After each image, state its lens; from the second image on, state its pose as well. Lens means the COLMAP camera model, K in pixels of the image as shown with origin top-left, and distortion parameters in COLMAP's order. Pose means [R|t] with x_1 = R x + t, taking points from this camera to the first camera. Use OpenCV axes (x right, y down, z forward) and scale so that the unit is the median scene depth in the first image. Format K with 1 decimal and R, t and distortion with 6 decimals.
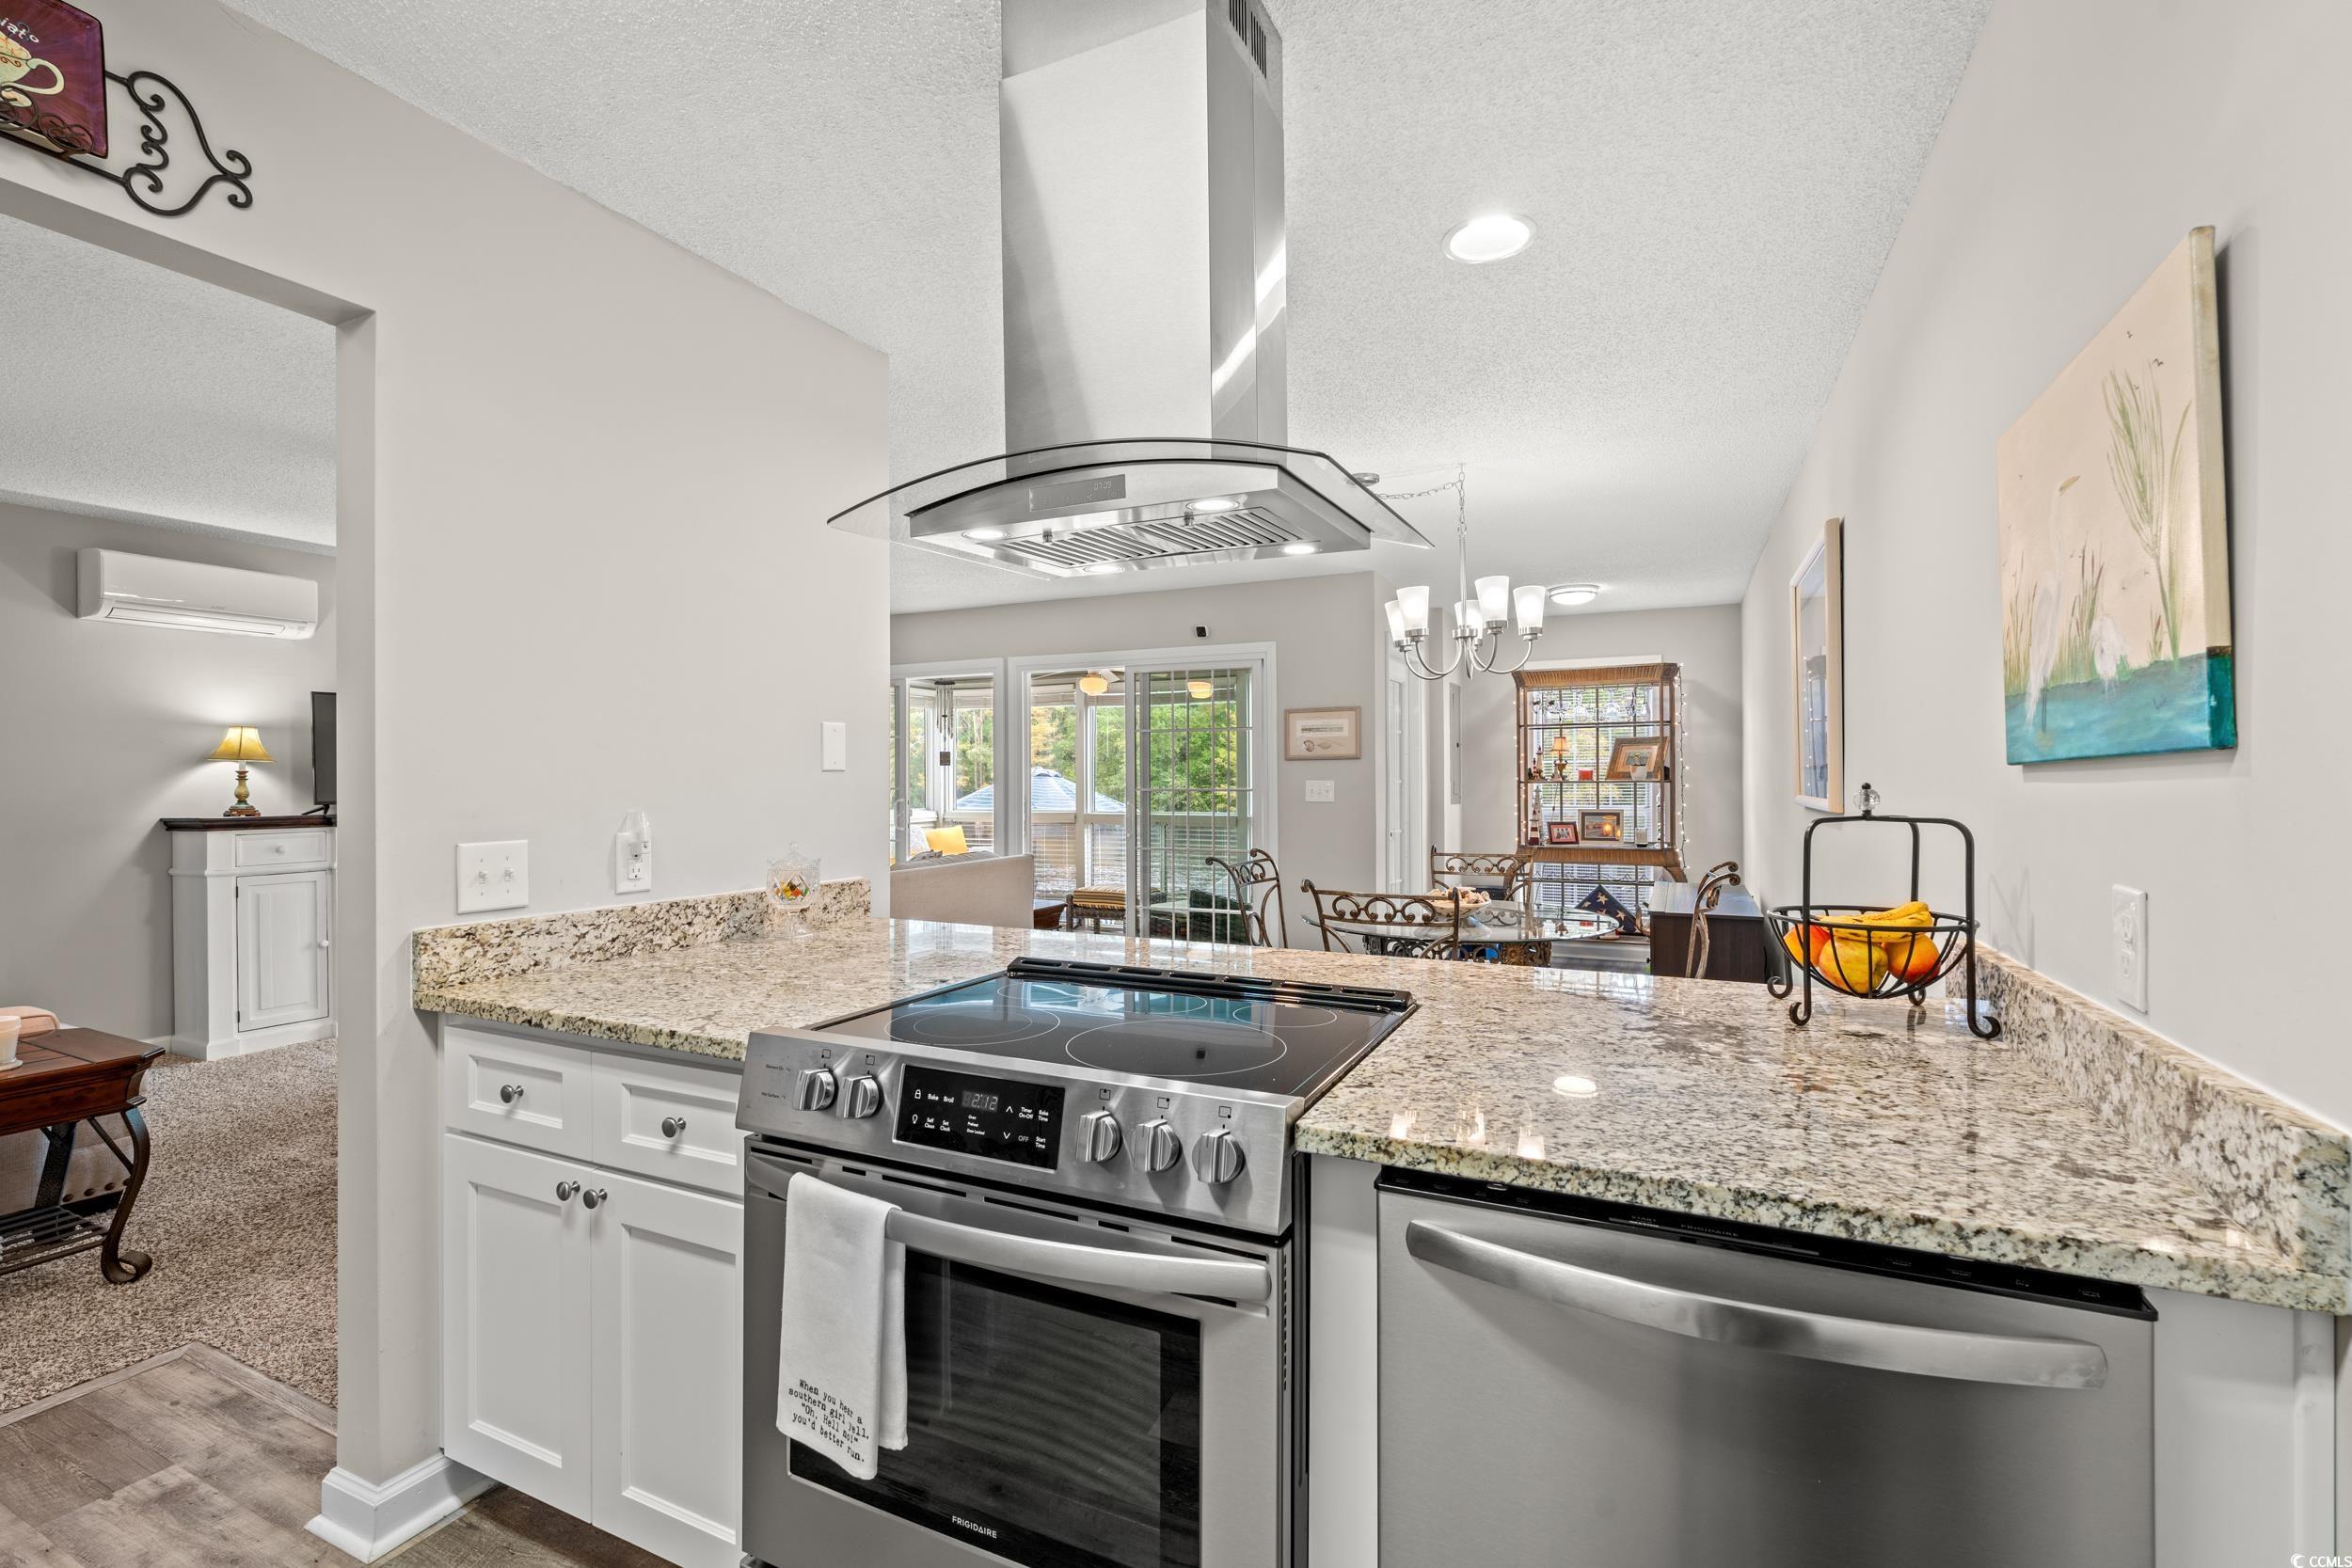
lens RADIAL K [[1033.5, 0, 1176.0], [0, 1033.5, 784.0], [0, 0, 1]] dist [0.002306, 0.000106]
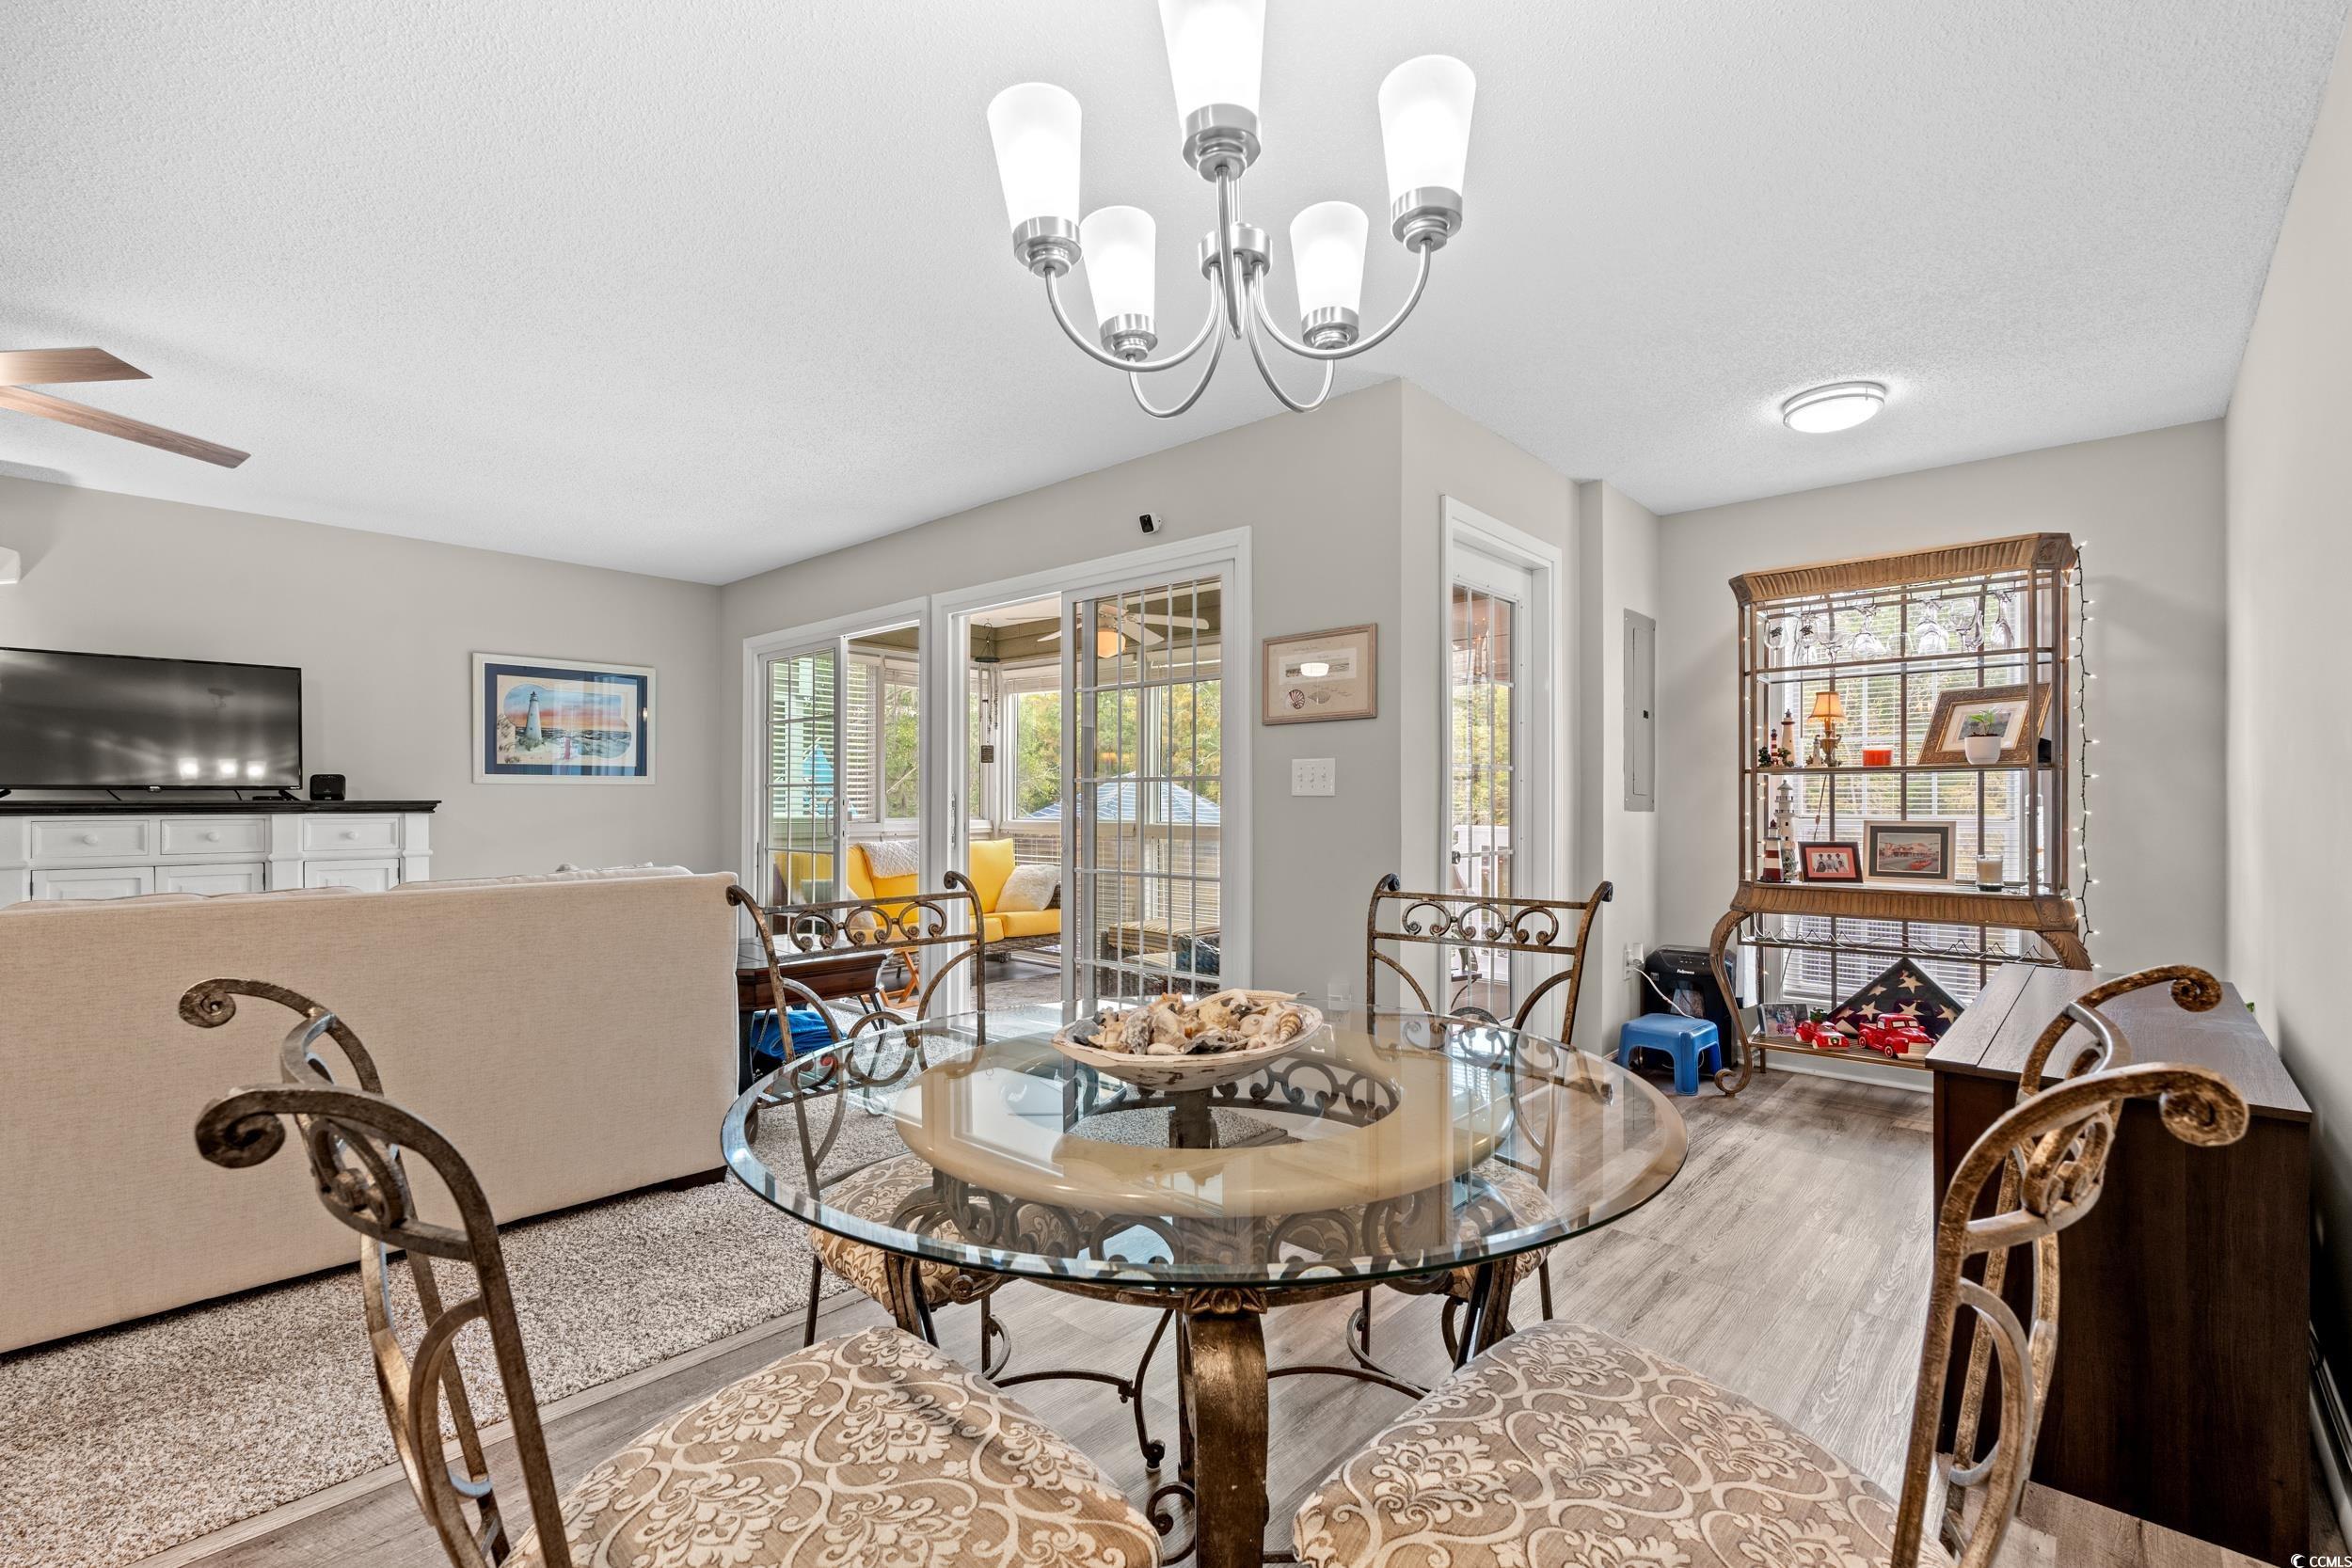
lens RADIAL K [[1041.7, 0, 1178.1], [0, 1041.7, 797.0], [0, 0, 1]] dist [0.001434, 0.000495]
pose [[0.959230, 0.005653, -0.282570, 0.199905], [-0.008377, 0.999929, -0.008432, 0.020404], [0.282503, 0.010456, 0.959209, 0.366390]]
